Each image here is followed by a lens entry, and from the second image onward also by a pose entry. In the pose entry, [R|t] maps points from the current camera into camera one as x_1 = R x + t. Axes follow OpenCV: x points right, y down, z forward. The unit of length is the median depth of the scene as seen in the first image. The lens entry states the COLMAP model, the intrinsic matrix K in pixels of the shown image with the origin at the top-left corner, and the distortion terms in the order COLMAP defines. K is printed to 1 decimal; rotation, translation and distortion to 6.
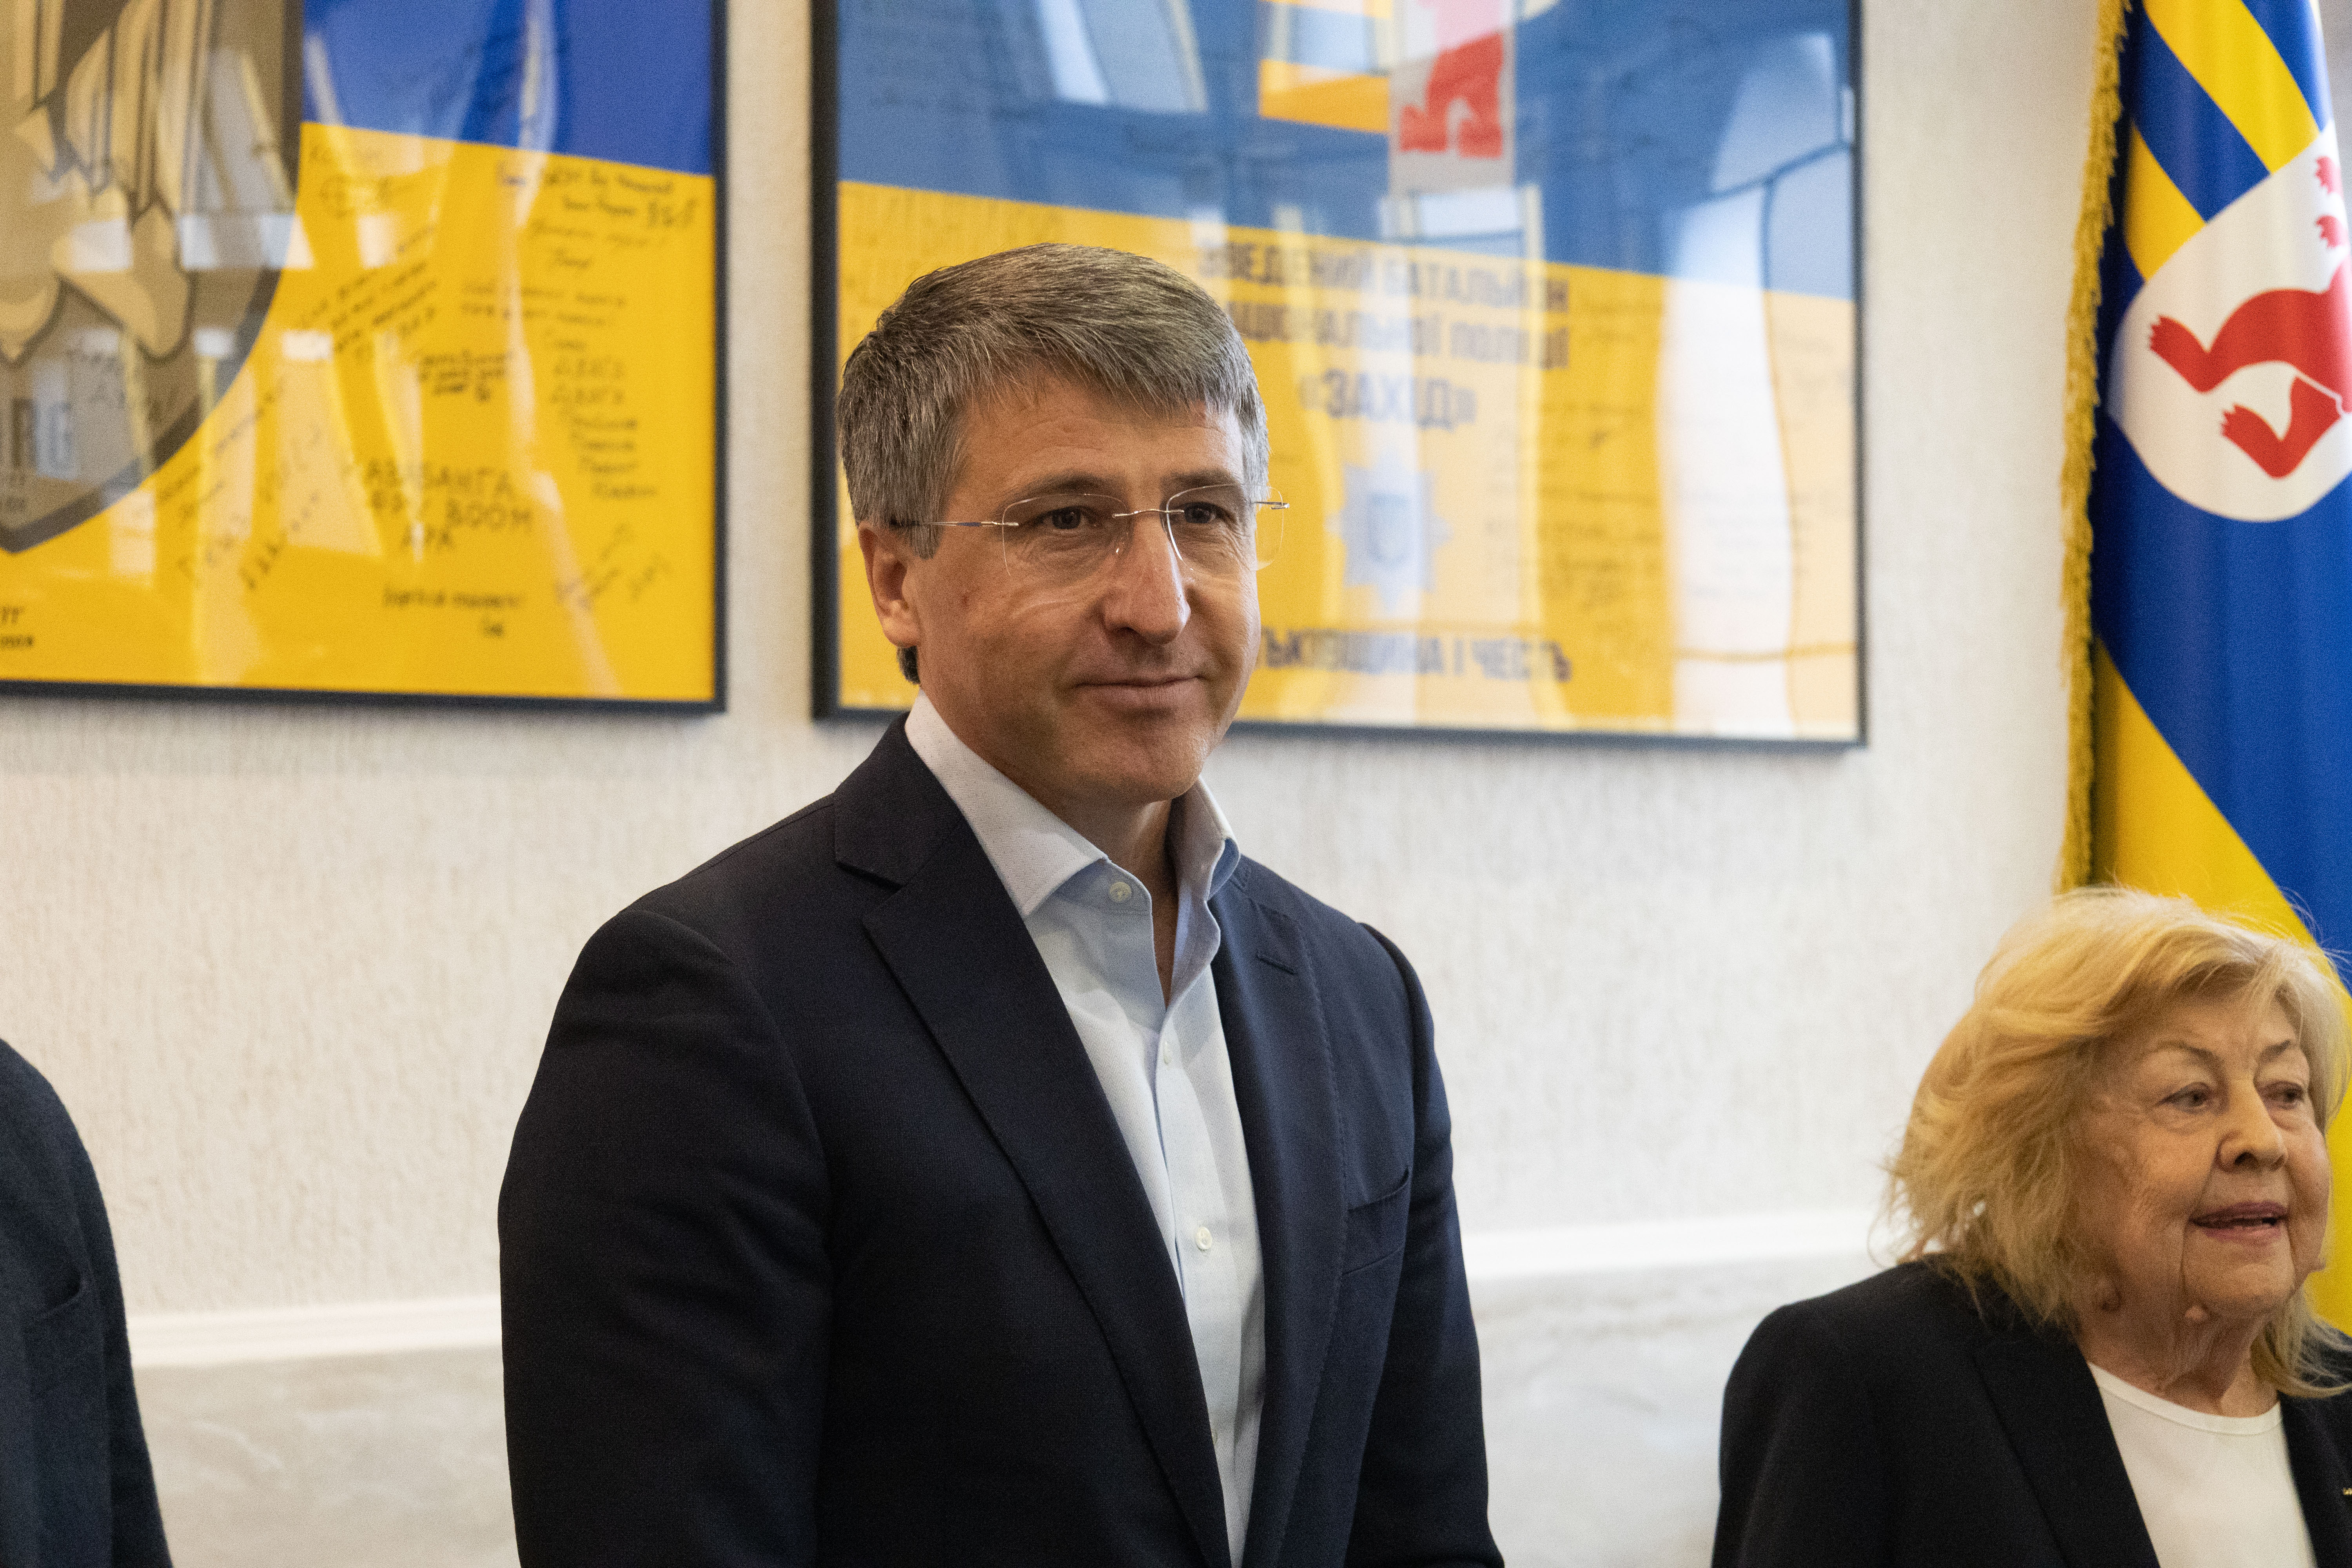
lens RADIAL K [[4972.2, 0, 1176.0], [0, 4972.2, 784.0], [0, 0, 1]] dist [0.007701, -0.340702]
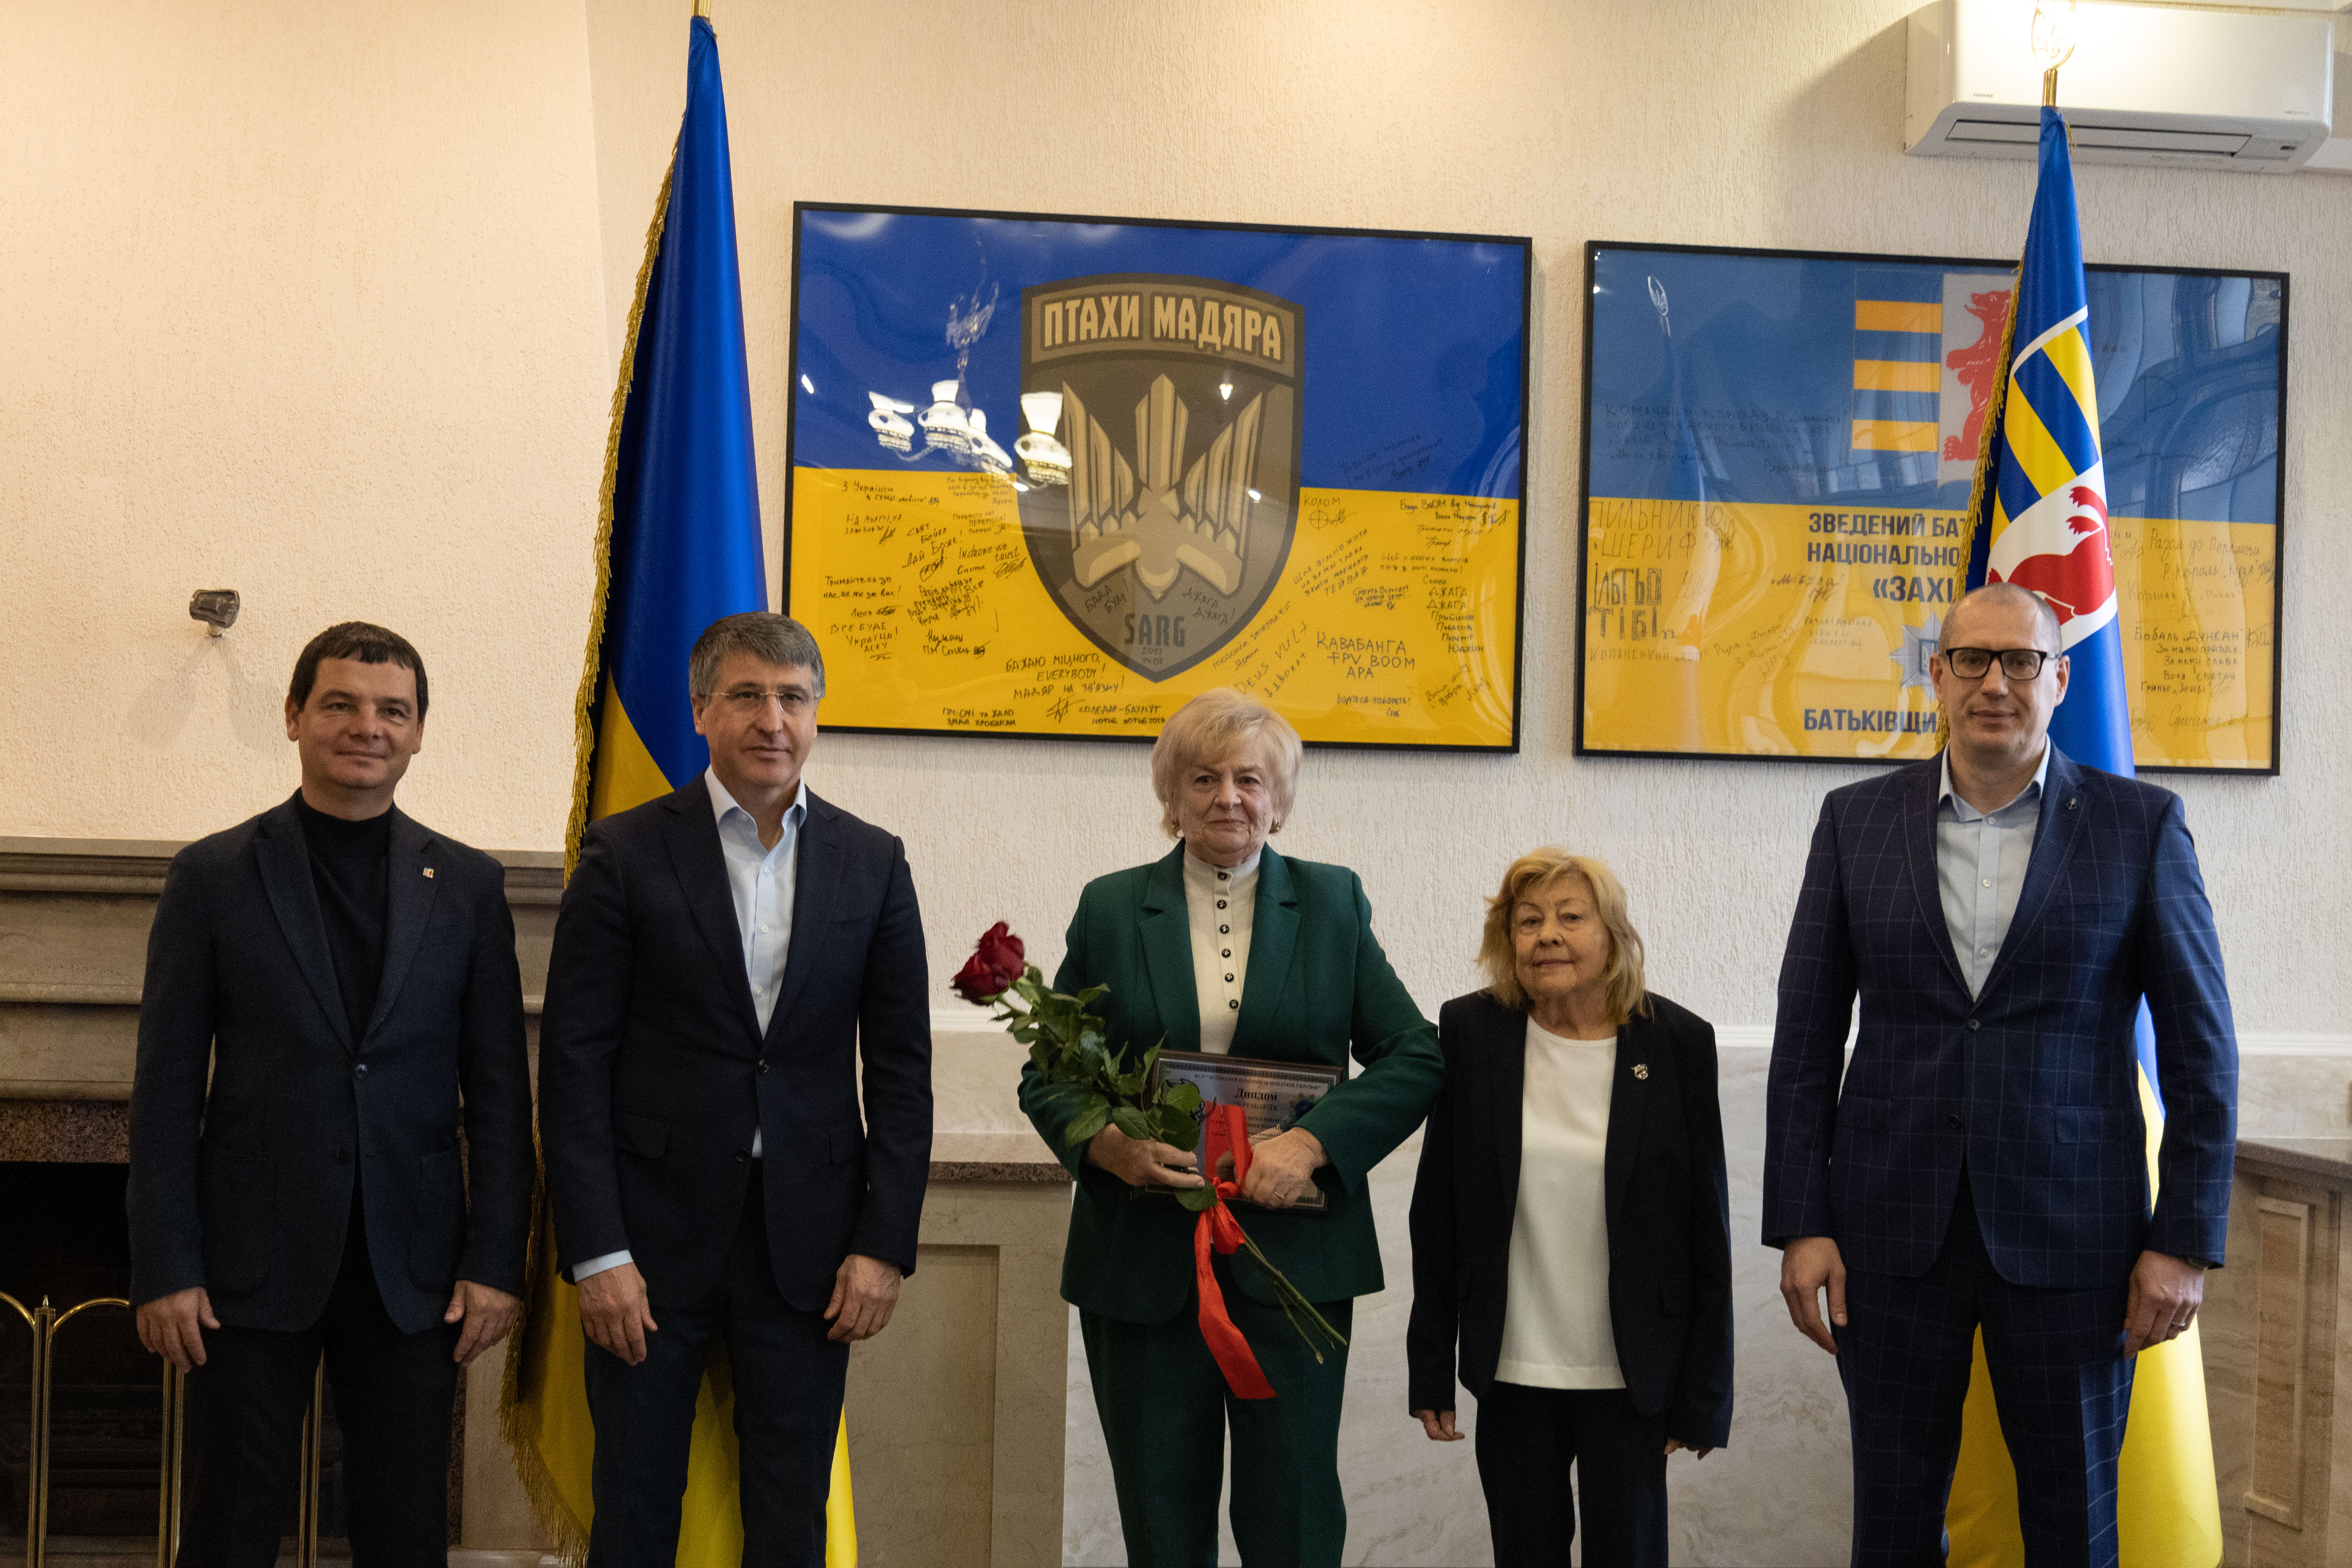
lens RADIAL K [[3466.3, 0, 1172.6], [0, 3466.3, 791.1], [0, 0, 1]] dist [0.022408, -0.120076]
pose [[0.833489, 0.016933, -0.552276, 0.615173], [-0.012618, 0.999853, 0.011612, -0.013289], [0.552392, -0.002710, 0.833580, -0.319685]]
